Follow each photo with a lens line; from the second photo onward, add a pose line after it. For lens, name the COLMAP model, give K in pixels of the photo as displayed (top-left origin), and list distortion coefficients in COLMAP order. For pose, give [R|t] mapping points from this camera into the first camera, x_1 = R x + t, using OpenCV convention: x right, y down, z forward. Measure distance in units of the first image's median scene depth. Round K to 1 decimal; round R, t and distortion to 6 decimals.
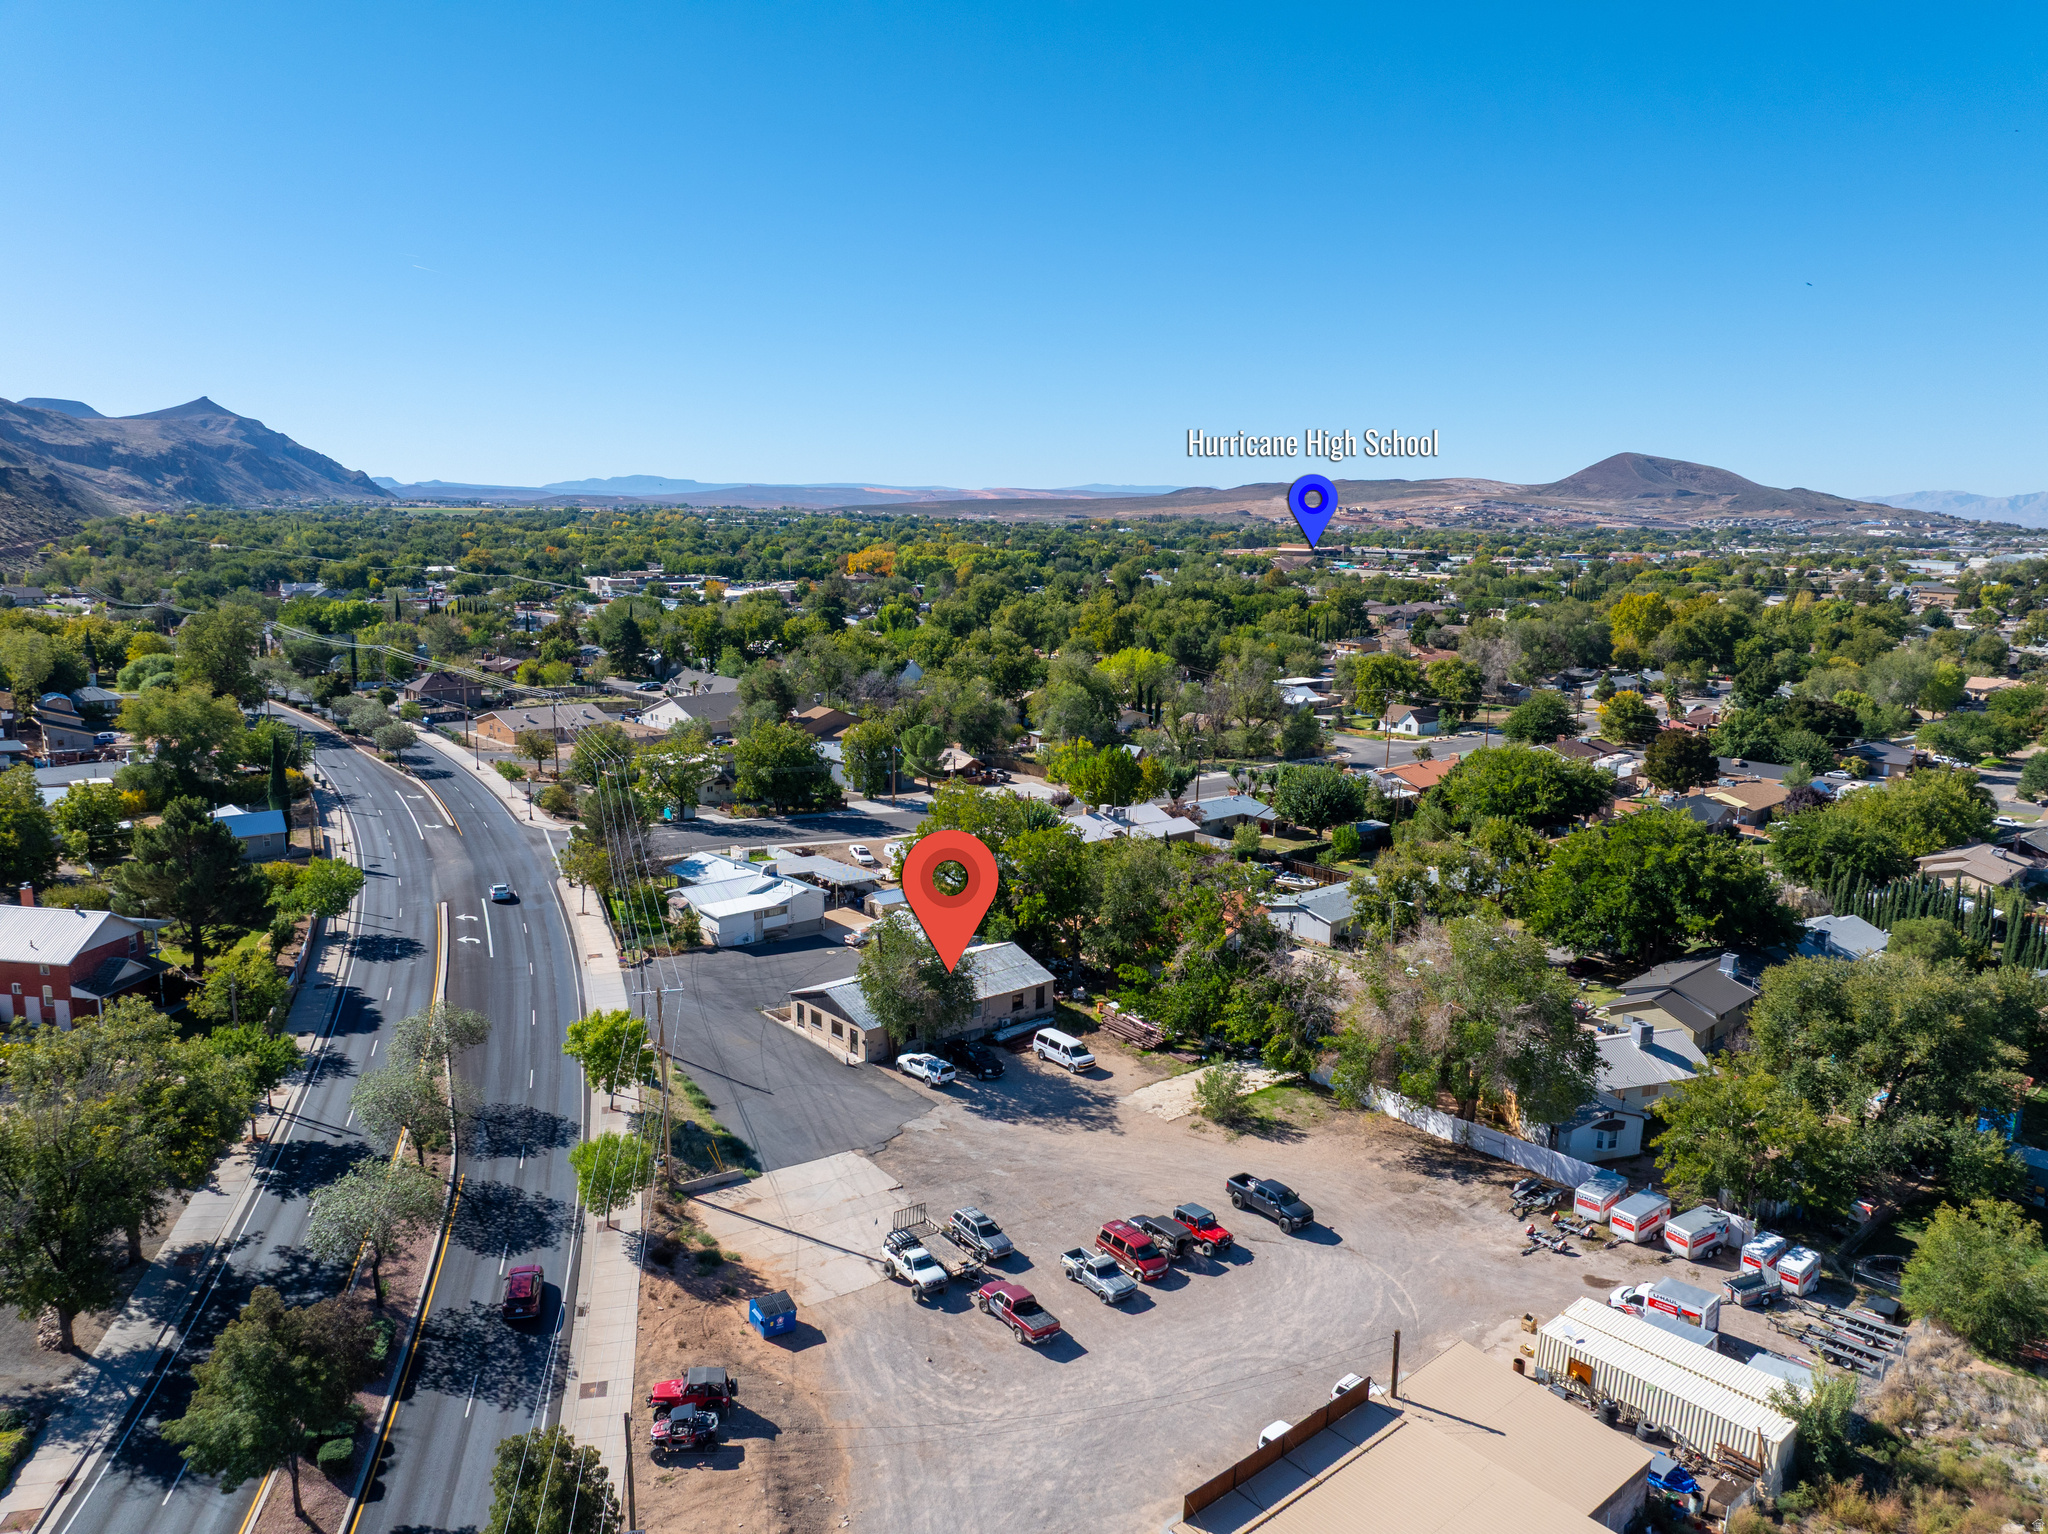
lens RADIAL K [[1441.6, 0, 1028.4], [0, 1441.6, 757.3], [0, 0, 1]] dist [-0.035559, -0.001218]
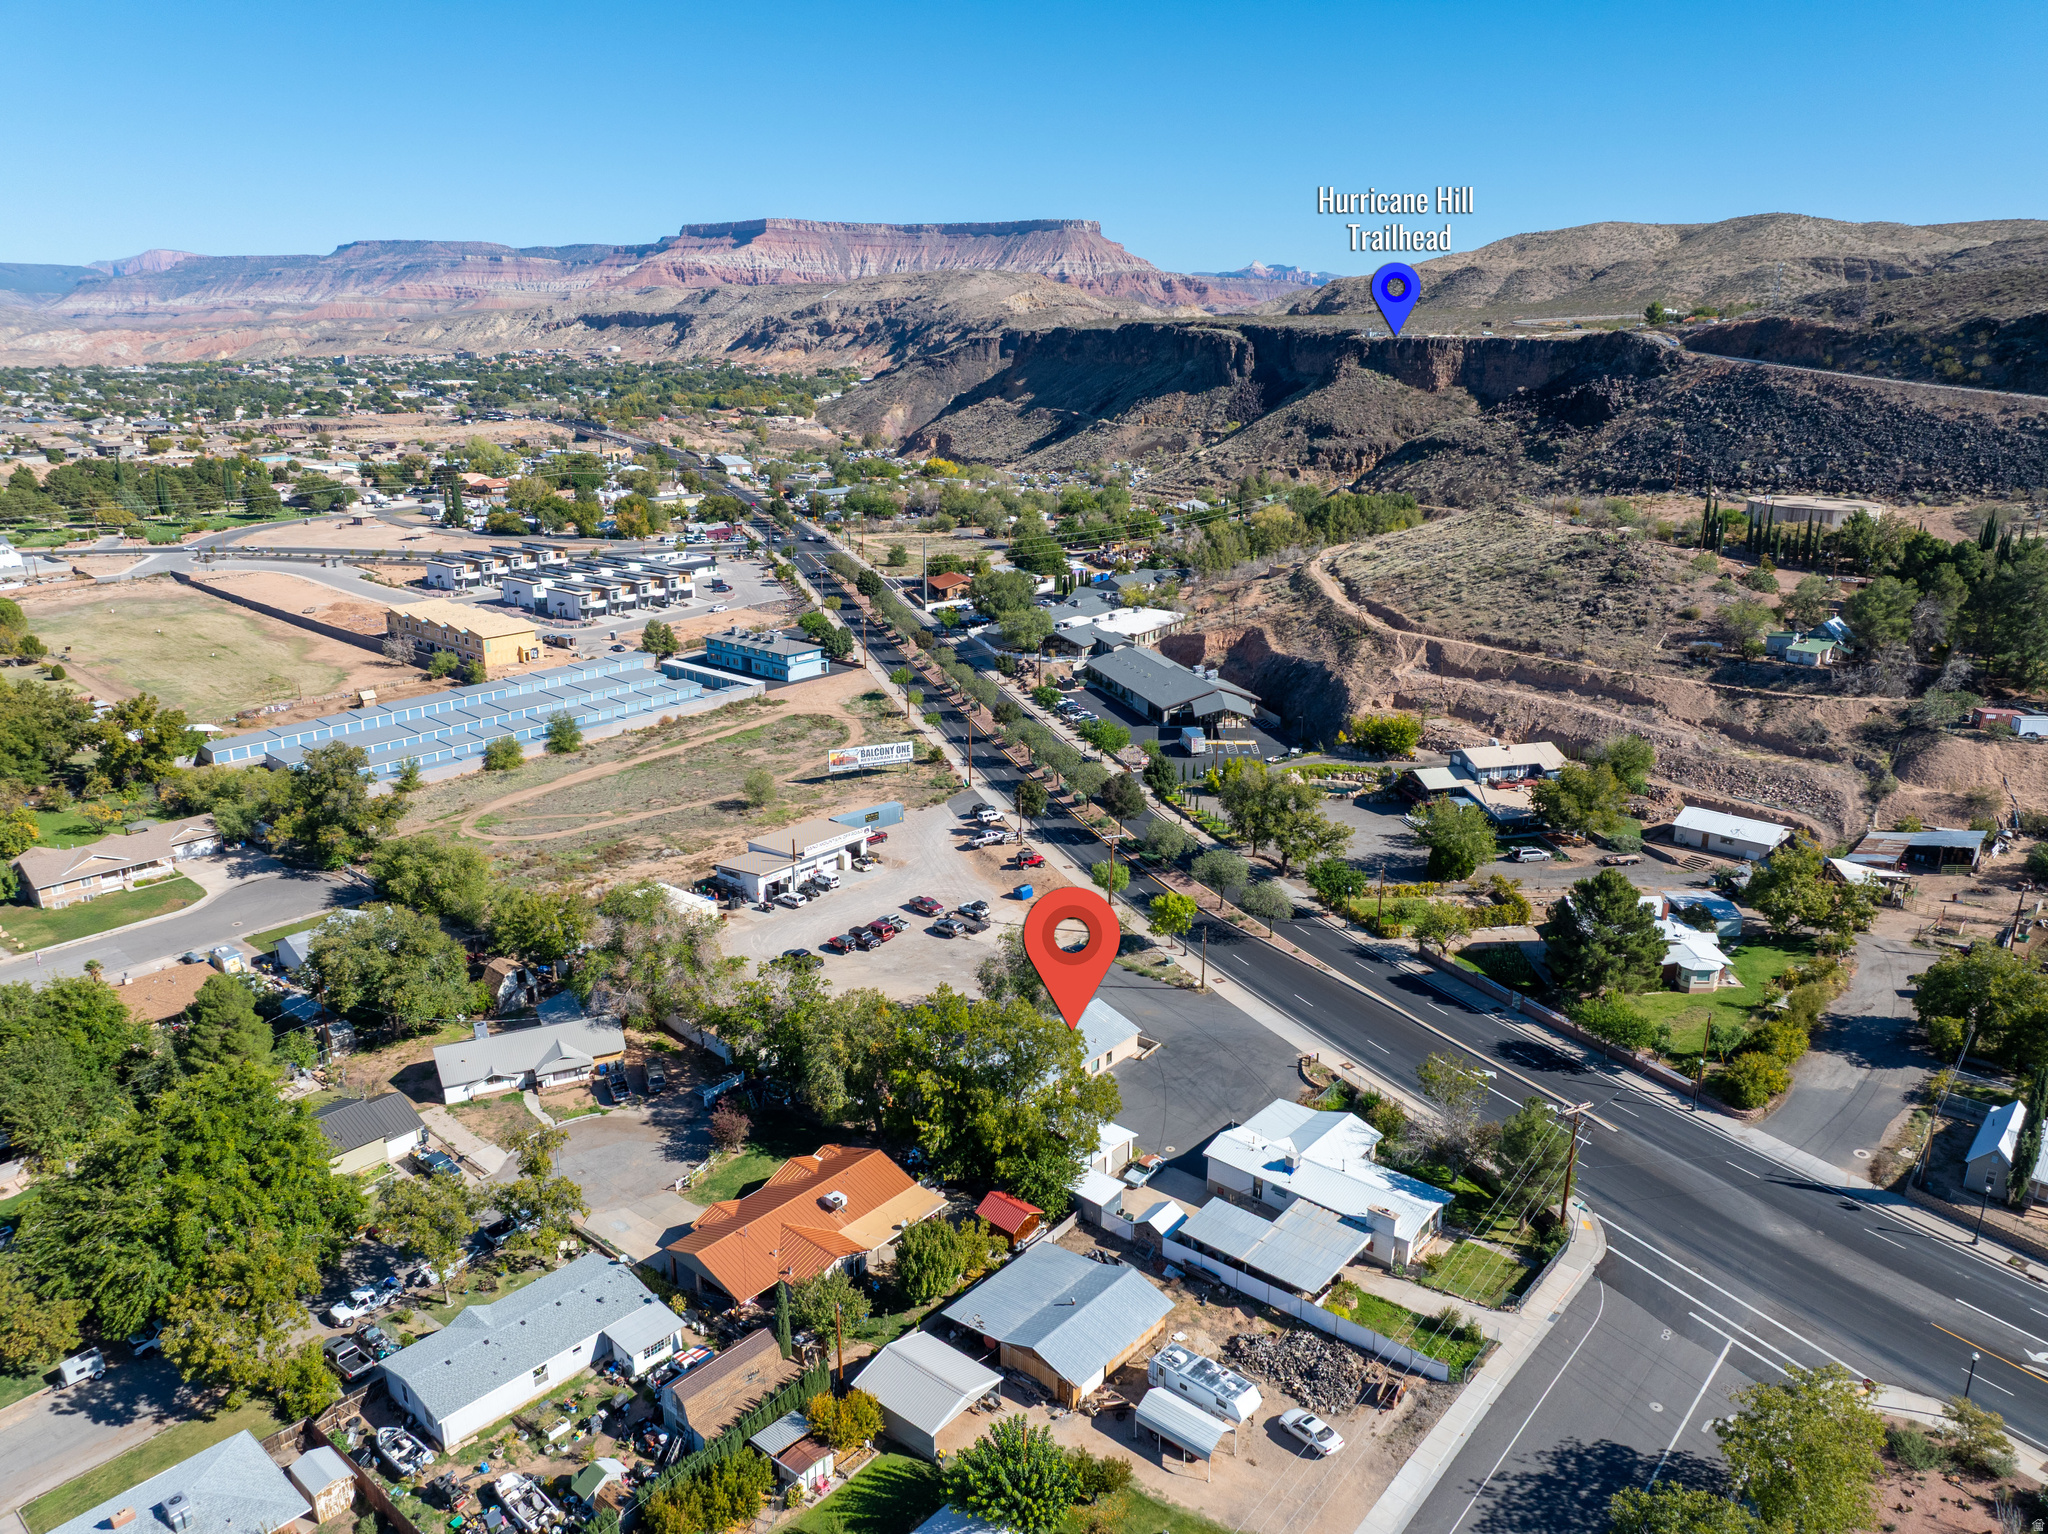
lens RADIAL K [[1447.8, 0, 1036.3], [0, 1447.8, 775.7], [0, 0, 1]] dist [-0.047140, 0.003062]
pose [[-0.989897, 0.022958, -0.139919, 0.098640], [-0.042573, 0.893148, 0.447743, -0.621978], [0.135247, 0.449176, -0.883147, 2.097137]]
